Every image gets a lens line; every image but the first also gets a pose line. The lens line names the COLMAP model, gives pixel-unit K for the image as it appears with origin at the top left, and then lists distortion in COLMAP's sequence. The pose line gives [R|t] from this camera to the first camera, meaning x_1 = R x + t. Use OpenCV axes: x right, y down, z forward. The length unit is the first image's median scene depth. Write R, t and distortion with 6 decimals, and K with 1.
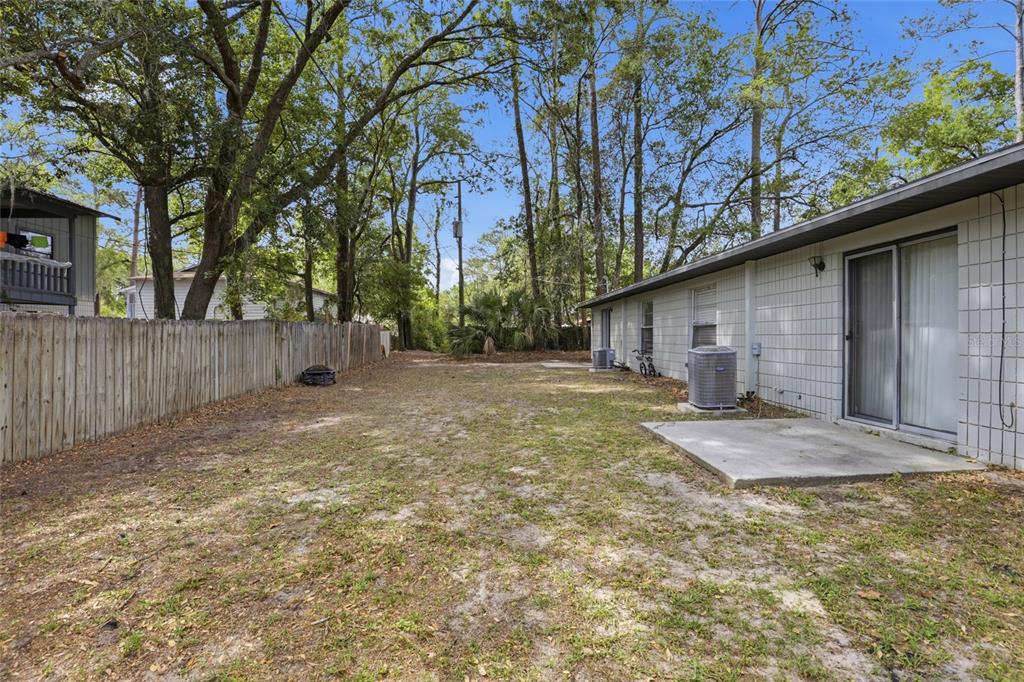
lens RADIAL K [[482.0, 0, 512.0], [0, 482.0, 341.0], [0, 0, 1]] dist [-0.023197, 0.000025]
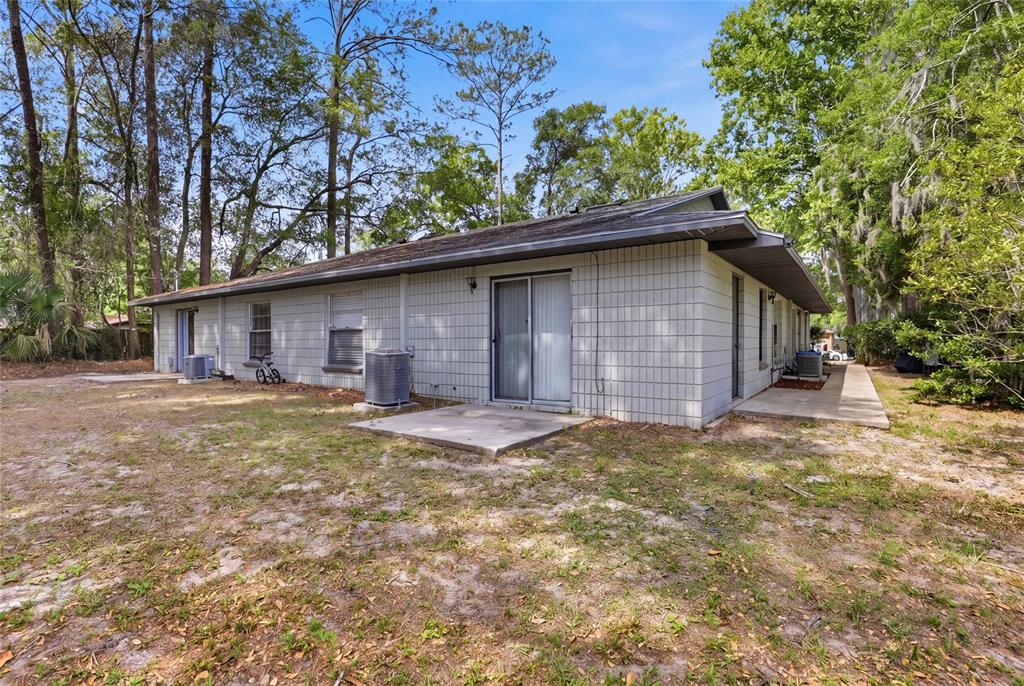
lens RADIAL K [[485.3, 0, 512.0], [0, 485.3, 343.0], [0, 0, 1]] dist [-0.021012, 0.000152]
pose [[0.623817, 0.002321, 0.781567, -0.375502], [0.006099, 0.999951, -0.007838, 0.012800], [-0.781546, 0.009656, 0.623773, 0.119294]]
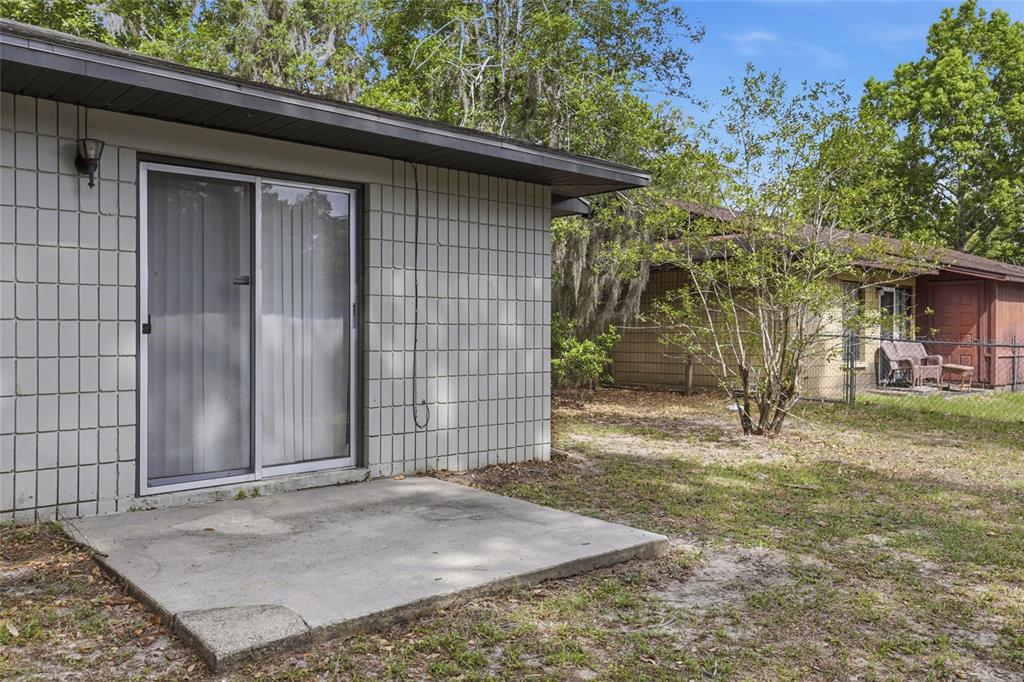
lens RADIAL K [[823.6, 0, 511.6], [0, 823.6, 327.2], [0, 0, 1]] dist [-0.002795, -0.000519]
pose [[-0.647447, -0.002368, 0.762107, -0.205124], [0.001608, 0.999989, 0.004474, -0.013114], [-0.762109, 0.004122, -0.647436, 1.418388]]
